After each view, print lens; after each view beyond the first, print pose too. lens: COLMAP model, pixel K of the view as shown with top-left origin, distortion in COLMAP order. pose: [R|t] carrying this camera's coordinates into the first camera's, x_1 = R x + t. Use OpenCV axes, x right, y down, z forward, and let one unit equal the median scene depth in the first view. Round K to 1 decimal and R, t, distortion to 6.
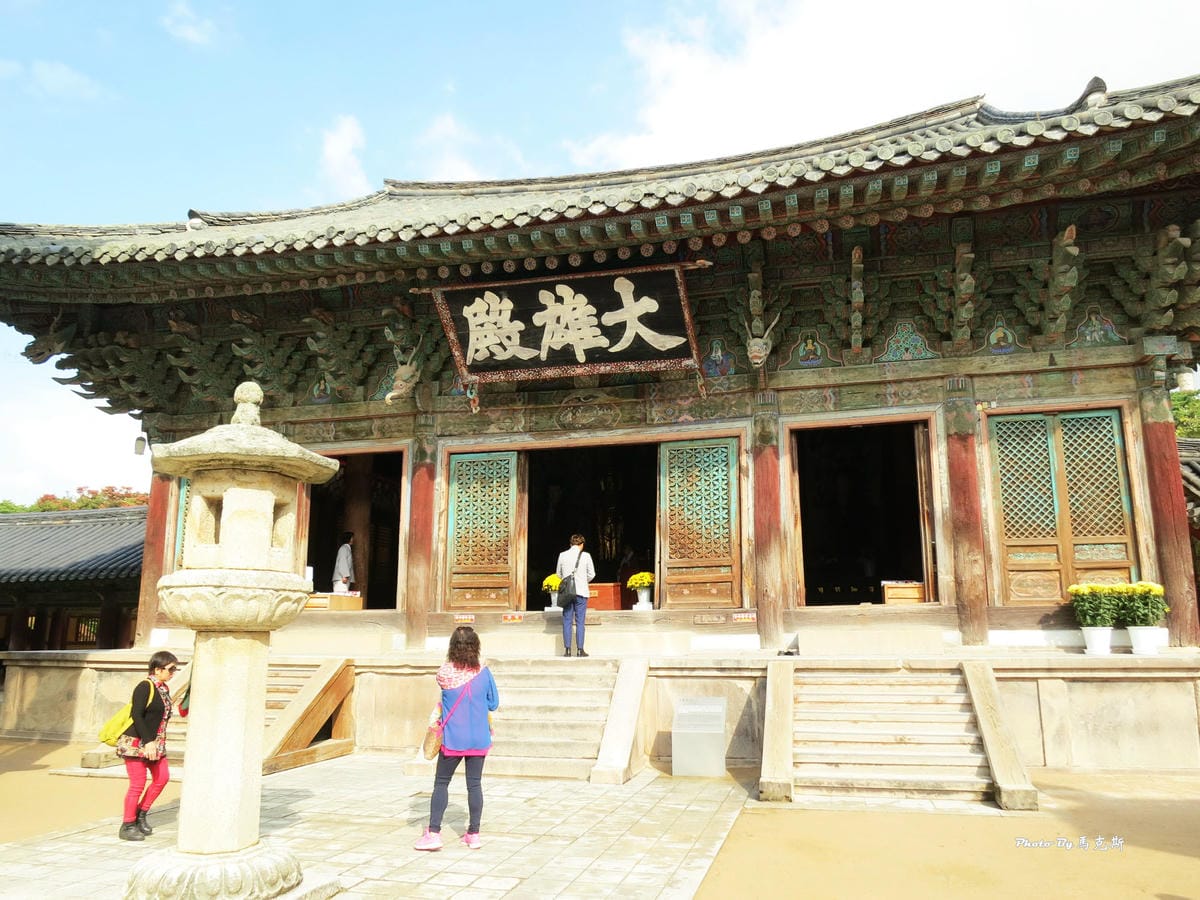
lens RADIAL K [[921.7, 0, 600.0], [0, 921.7, 450.0], [0, 0, 1]] dist [0.002678, 0.001060]
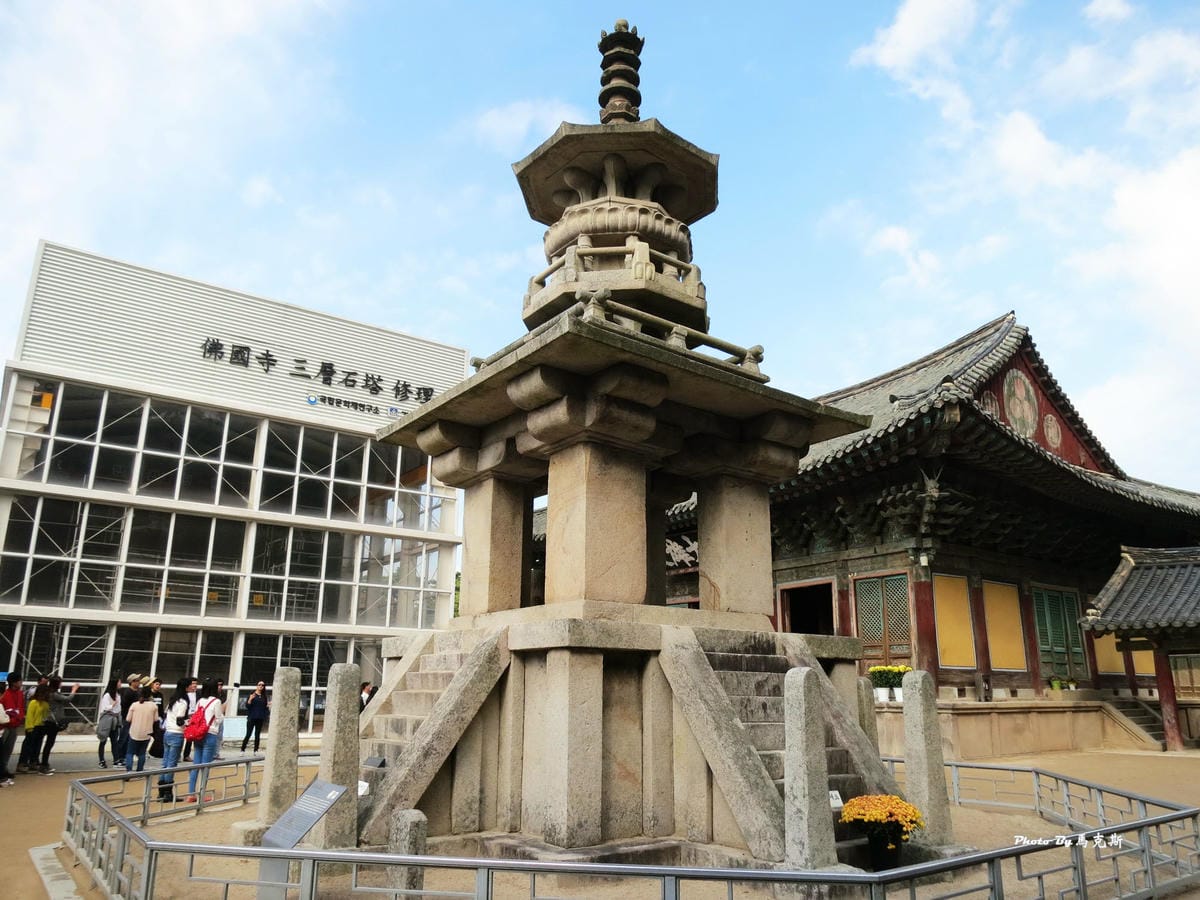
lens RADIAL K [[848.2, 0, 600.0], [0, 848.2, 450.0], [0, 0, 1]] dist [-0.005122, -0.001373]
pose [[0.791322, -0.170012, -0.587287, 1.103152], [0.134757, 0.985438, -0.103697, -0.197301], [0.596364, 0.002917, 0.802709, -0.805794]]
